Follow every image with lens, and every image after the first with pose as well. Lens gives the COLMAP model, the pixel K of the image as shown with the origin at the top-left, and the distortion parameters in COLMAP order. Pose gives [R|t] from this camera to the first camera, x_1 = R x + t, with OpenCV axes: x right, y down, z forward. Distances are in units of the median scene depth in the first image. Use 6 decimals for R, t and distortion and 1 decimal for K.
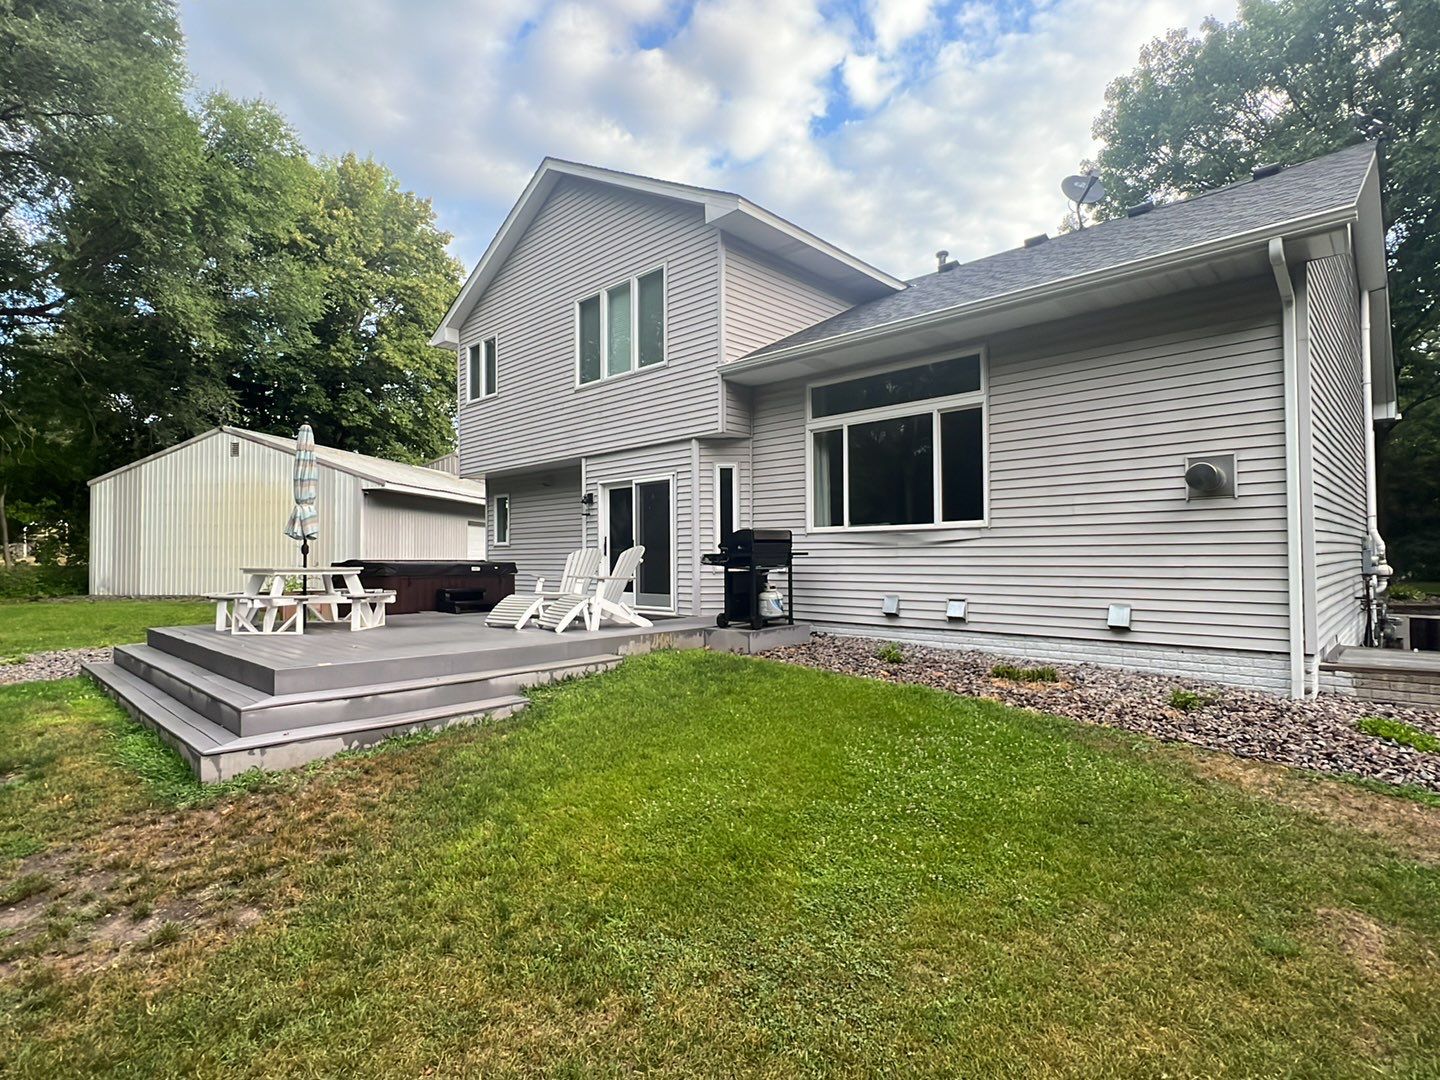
lens RADIAL K [[733.3, 0, 720.0], [0, 733.3, 540.0], [0, 0, 1]] dist [0.000281, 0.000607]
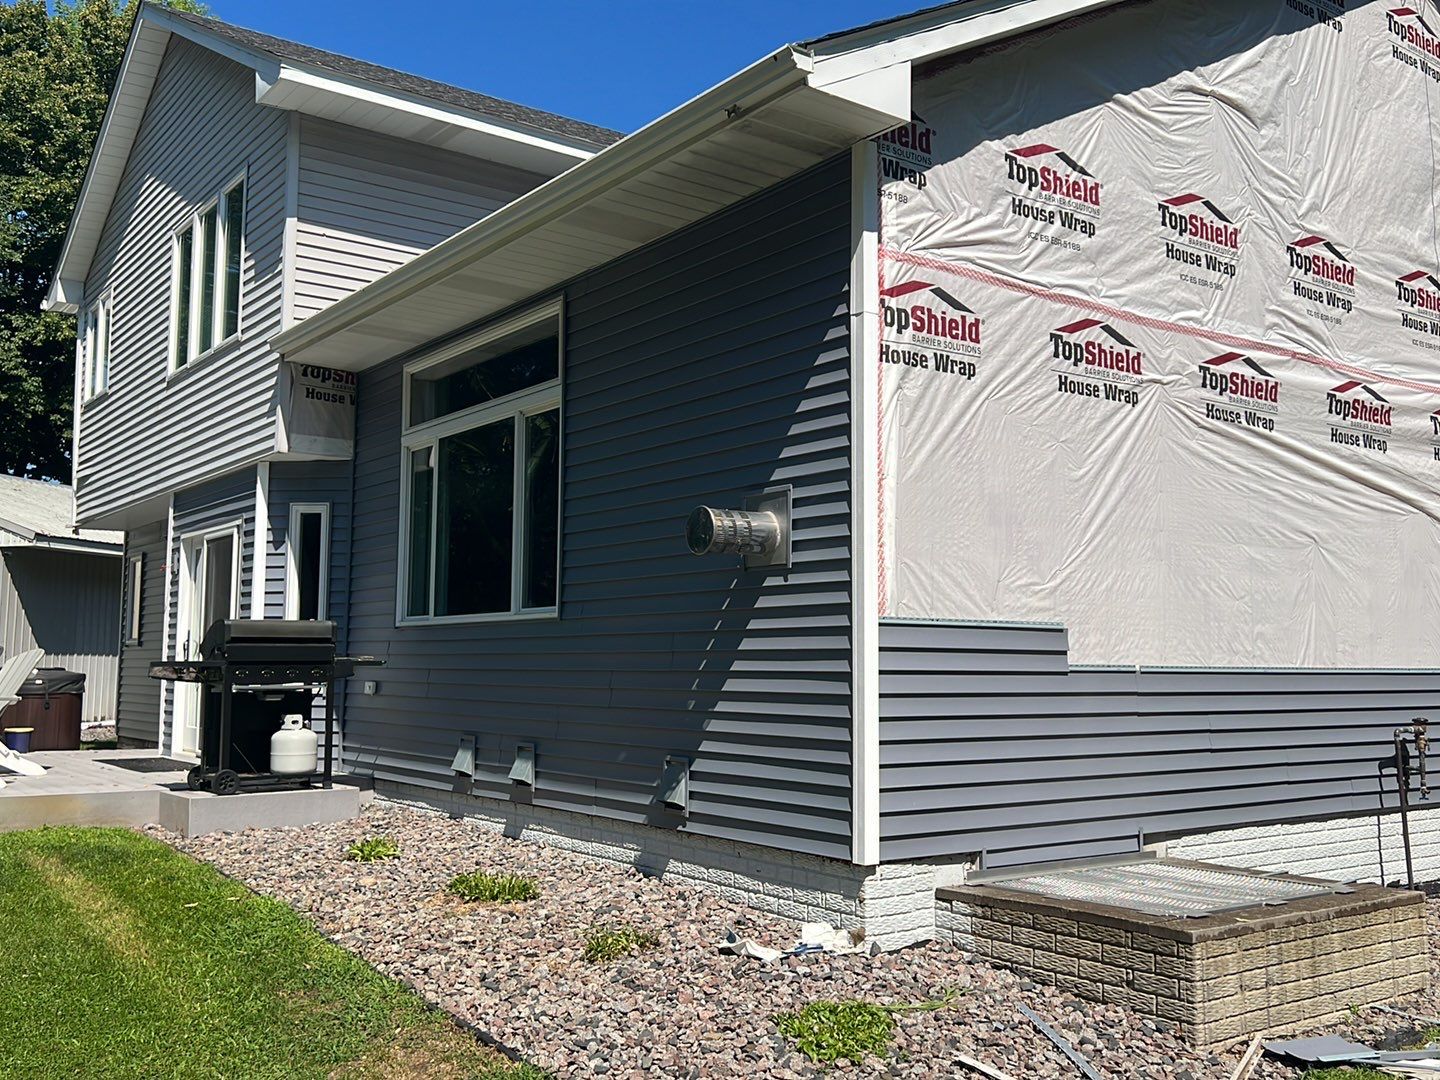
lens RADIAL K [[1295.8, 0, 720.0], [0, 1295.8, 540.0], [0, 0, 1]] dist [-0.000686, -0.000057]
pose [[0.980892, -0.008583, -0.194364, 0.590907], [-0.006411, 0.997058, -0.076380, -0.001835], [0.194447, 0.076166, 0.977951, 0.042679]]
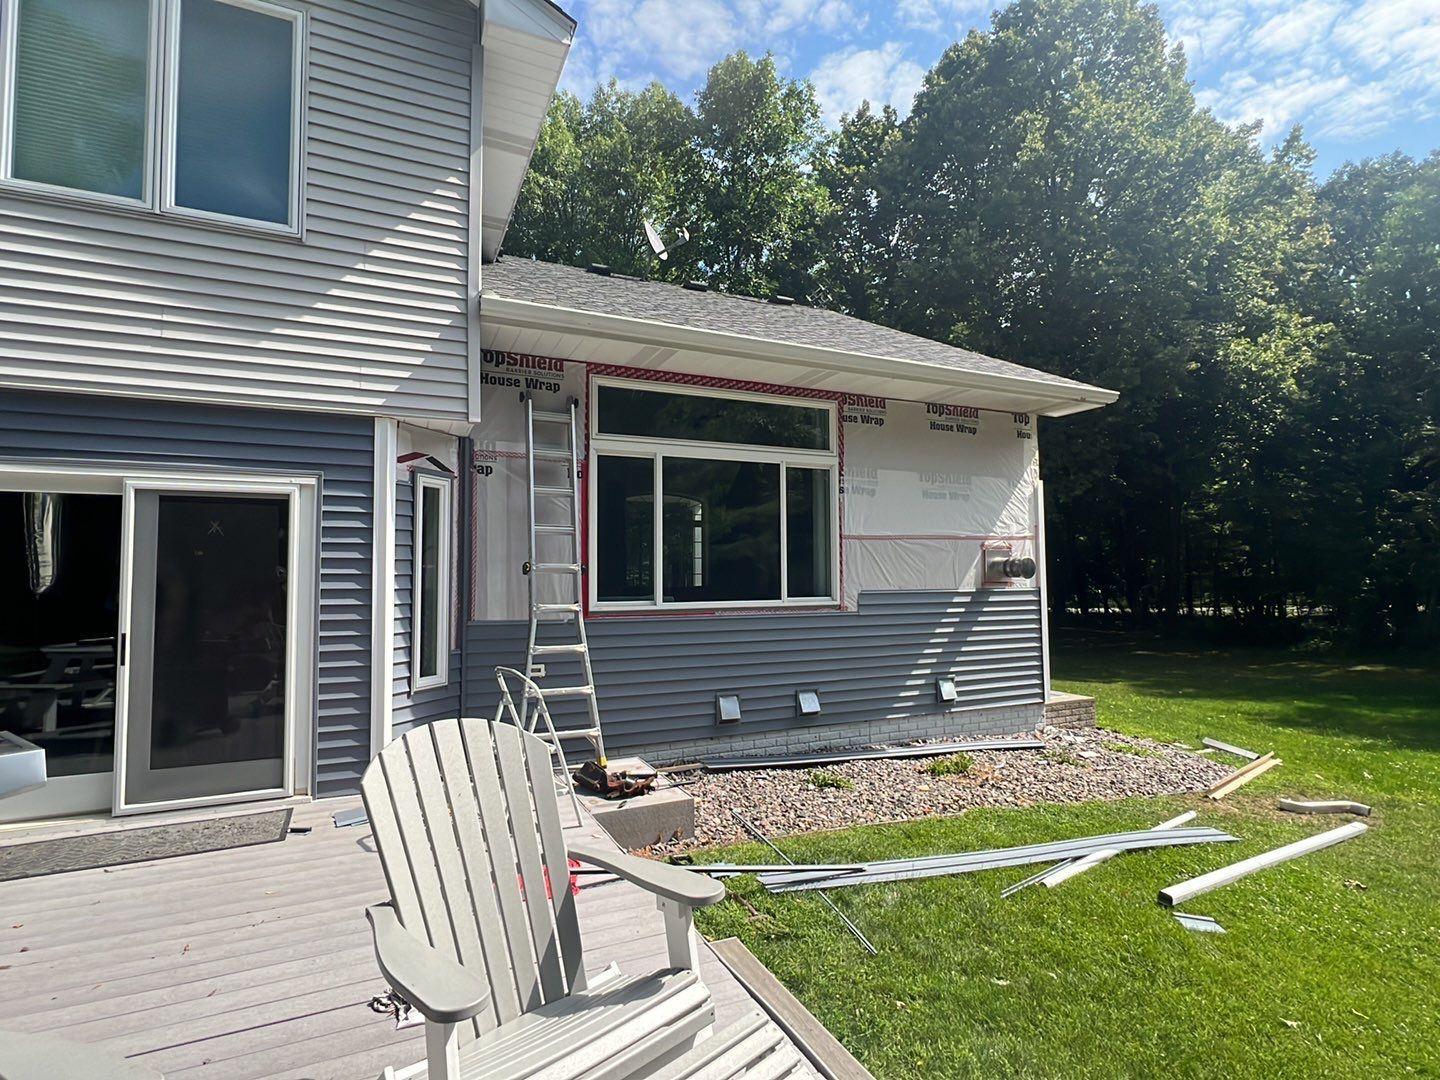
lens RADIAL K [[708.8, 0, 725.2], [0, 708.8, 545.0], [0, 0, 1]] dist [-0.018728, 0.017207]
pose [[0.366062, 0.036072, 0.929891, -0.431104], [-0.023500, 0.999288, -0.029513, -0.054234], [-0.930294, -0.011049, 0.366649, 0.703007]]
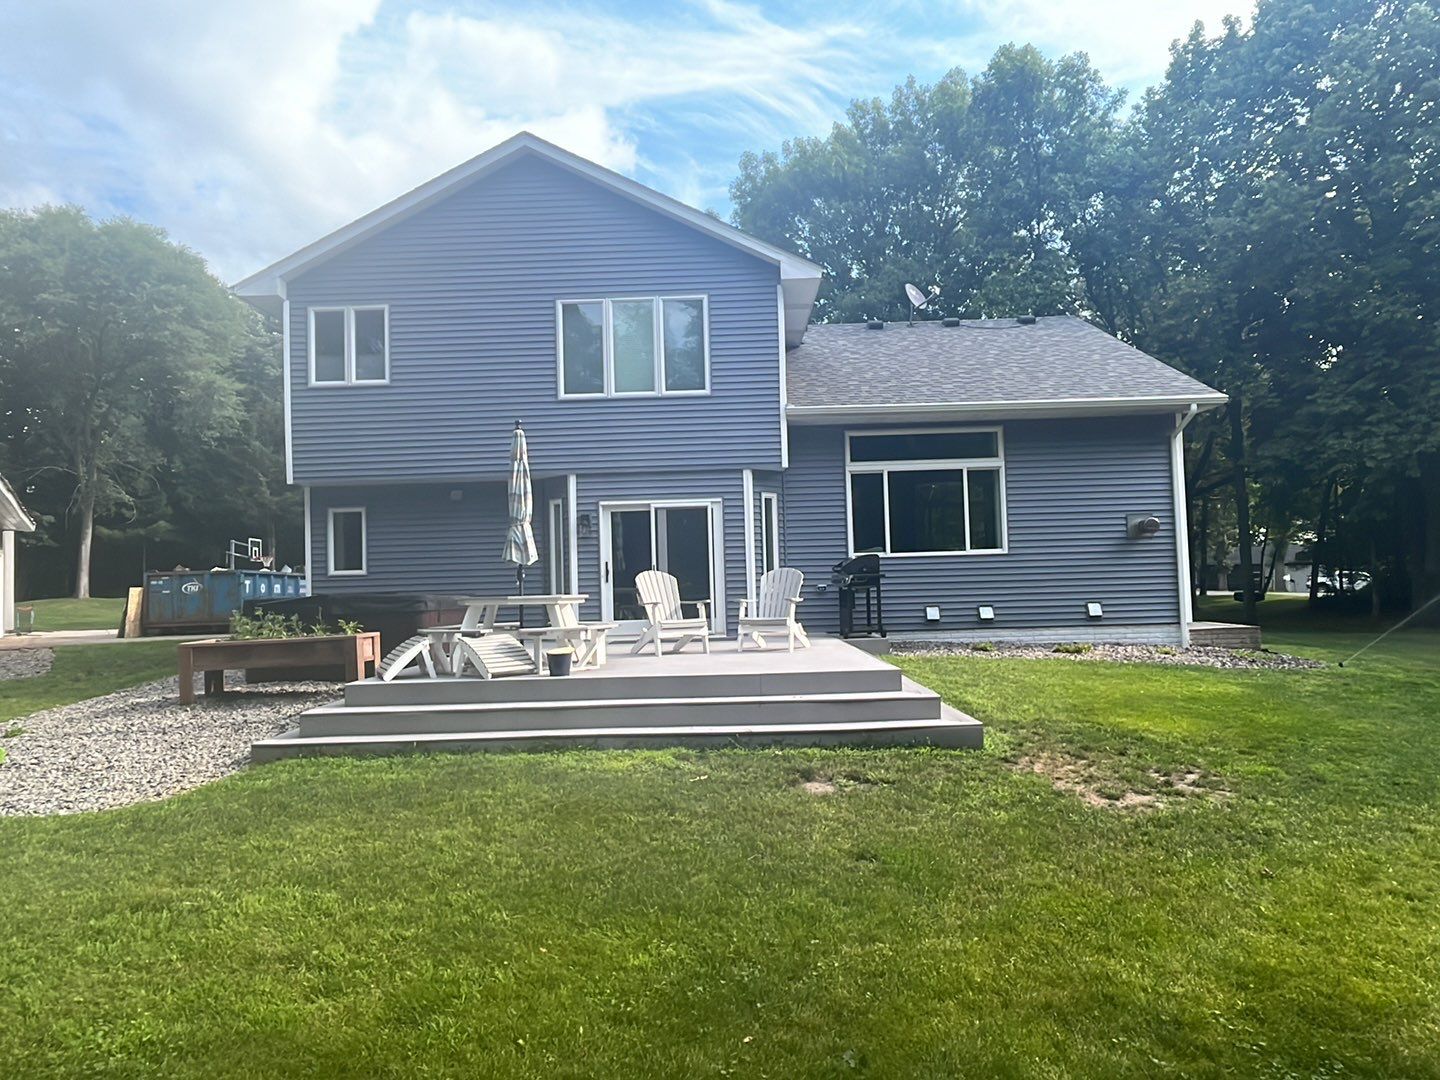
lens RADIAL K [[733.3, 0, 720.0], [0, 733.3, 540.0], [0, 0, 1]] dist [0.000281, 0.000607]
pose [[0.740316, 0.012315, 0.672146, -0.878805], [0.008201, 0.999592, -0.027348, -0.007858], [-0.672209, 0.025759, 0.739913, 0.274057]]
